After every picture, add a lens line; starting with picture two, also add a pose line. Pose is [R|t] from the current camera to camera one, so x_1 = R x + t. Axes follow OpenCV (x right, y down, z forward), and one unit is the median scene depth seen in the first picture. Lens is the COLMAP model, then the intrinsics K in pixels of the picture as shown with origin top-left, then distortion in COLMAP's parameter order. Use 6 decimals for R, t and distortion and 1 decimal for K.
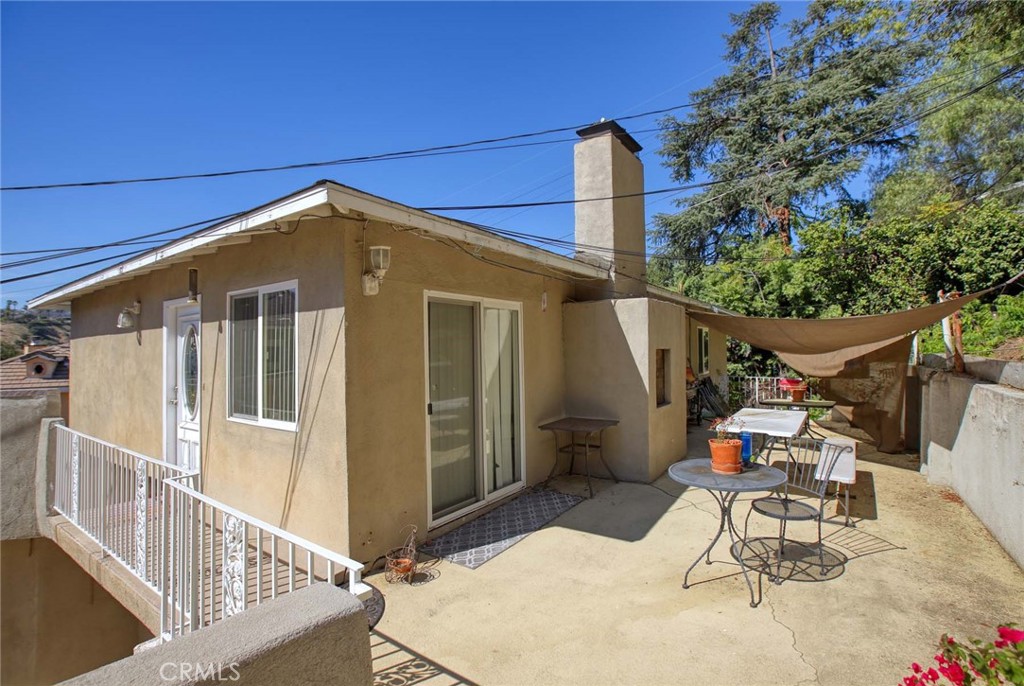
lens RADIAL K [[501.0, 0, 501.6], [0, 501.0, 337.7], [0, 0, 1]] dist [-0.052887, 0.019830]
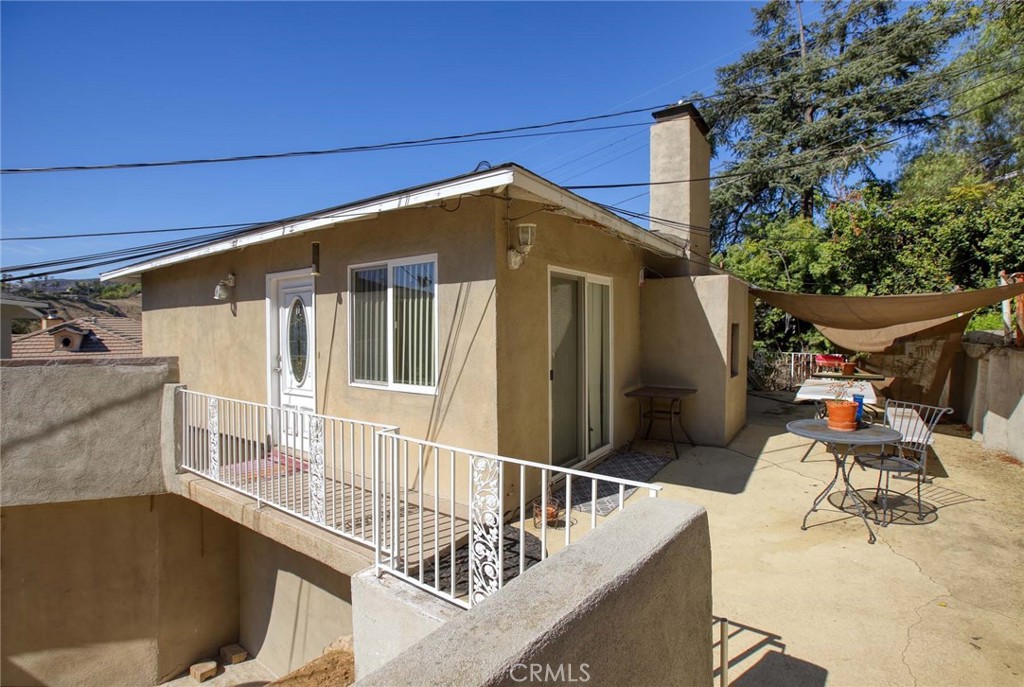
lens RADIAL K [[500.9, 0, 500.9], [0, 500.9, 342.4], [0, 0, 1]] dist [-0.047157, 0.015942]
pose [[0.999961, 0.007483, 0.004622, -0.188549], [-0.007727, 0.998440, 0.055305, 0.008754], [-0.004201, -0.055339, 0.998459, -0.062768]]
